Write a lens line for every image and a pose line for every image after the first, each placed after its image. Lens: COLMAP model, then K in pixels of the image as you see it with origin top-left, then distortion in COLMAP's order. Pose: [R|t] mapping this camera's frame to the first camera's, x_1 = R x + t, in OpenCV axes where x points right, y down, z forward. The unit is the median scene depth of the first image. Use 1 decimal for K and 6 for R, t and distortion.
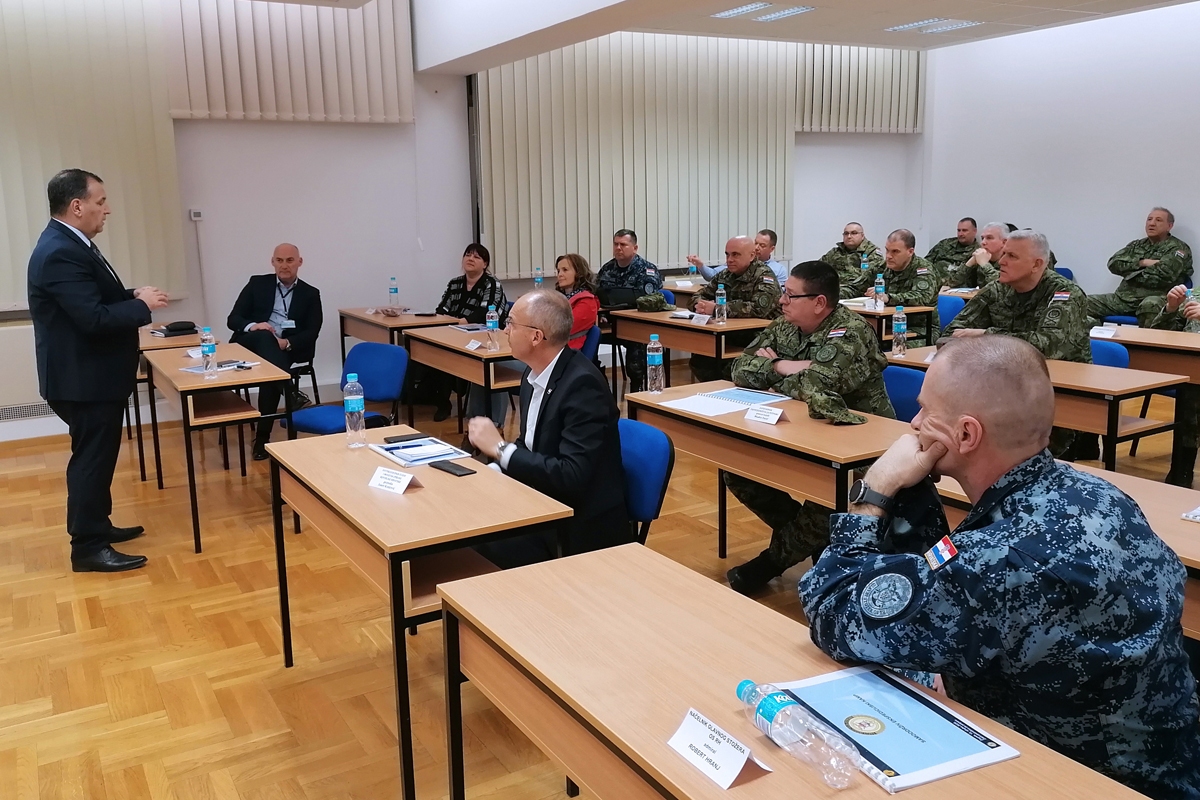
lens RADIAL K [[980.4, 0, 584.8], [0, 980.4, 368.3], [0, 0, 1]] dist [0.005612, 0.004836]
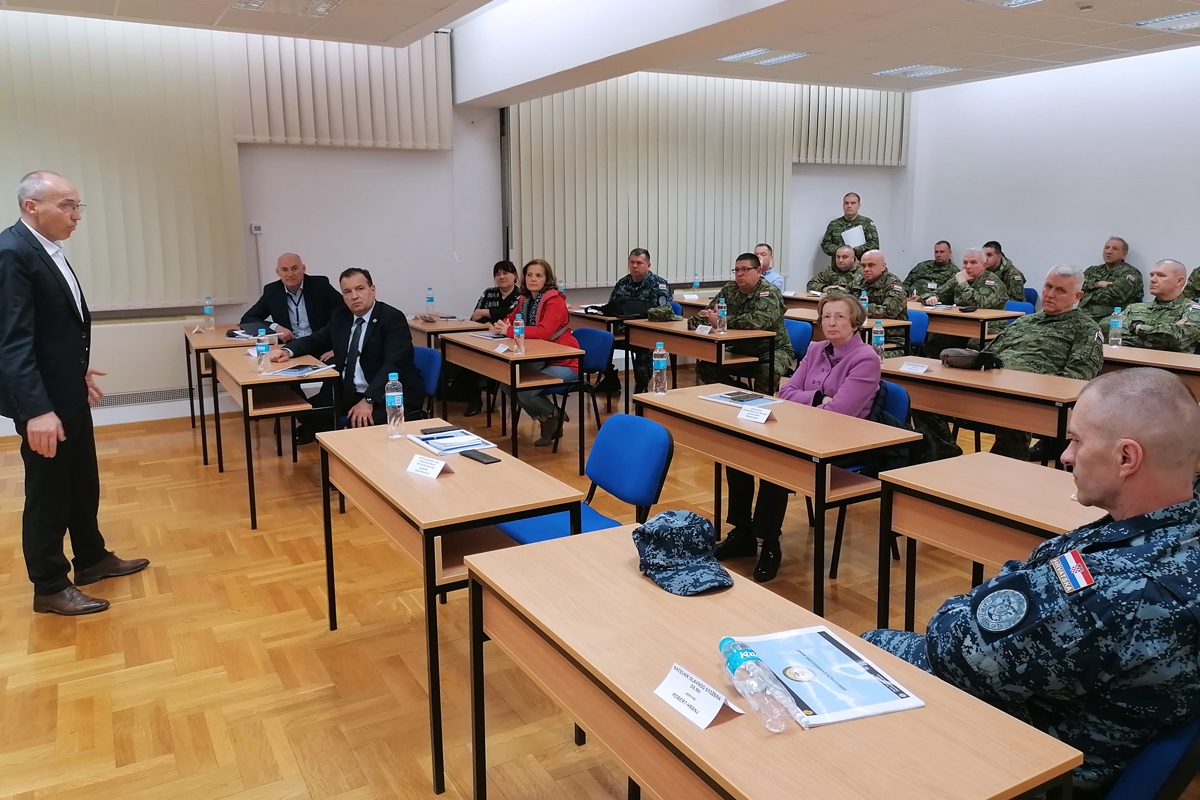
lens RADIAL K [[887.1, 0, 603.2], [0, 887.1, 364.3], [0, 0, 1]] dist [0.009000, -0.001154]
pose [[0.999871, 0.016057, -0.000242, 0.004511], [-0.016059, 0.999843, -0.007432, -0.000155], [0.000123, 0.007435, 0.999972, -0.022520]]
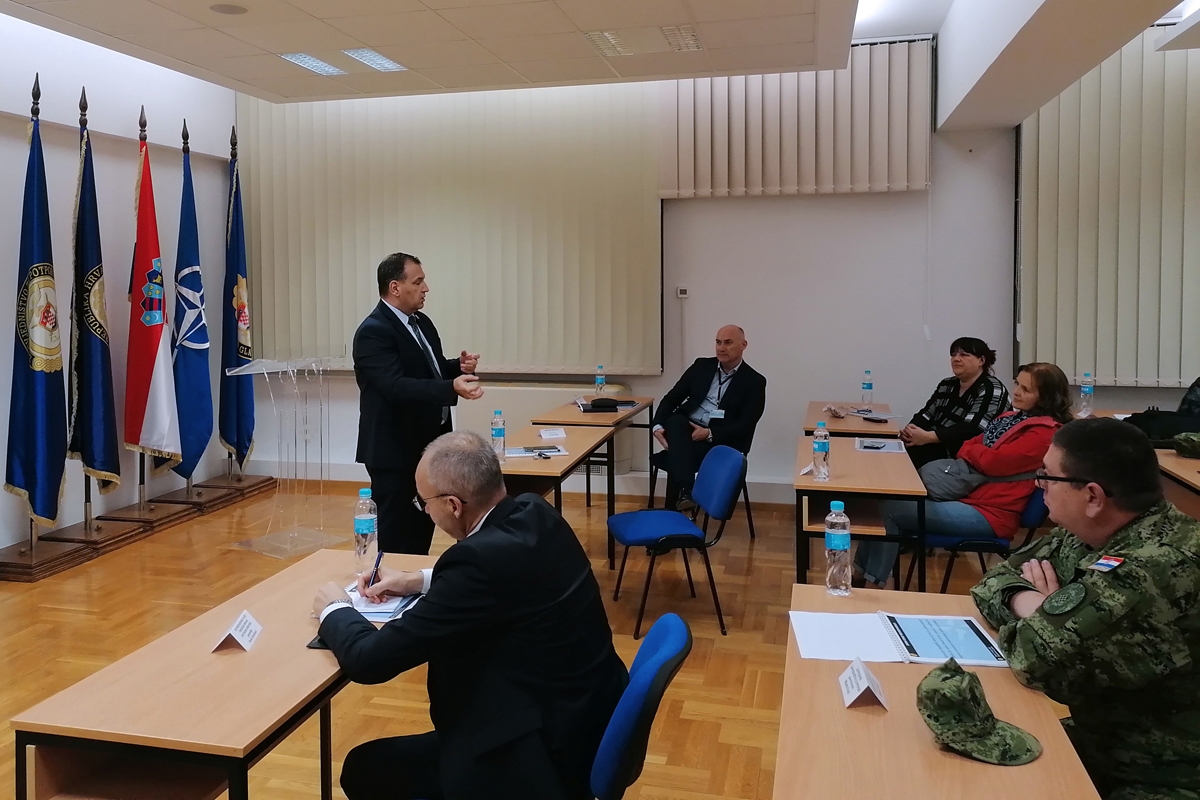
lens RADIAL K [[979.2, 0, 546.7], [0, 979.2, 307.2], [0, 0, 1]] dist [0.080910, -0.077677]
pose [[0.696159, 0.036112, -0.716979, 0.352161], [-0.129472, 0.988673, -0.075915, -0.075772], [0.706116, 0.145678, 0.692949, 0.340144]]
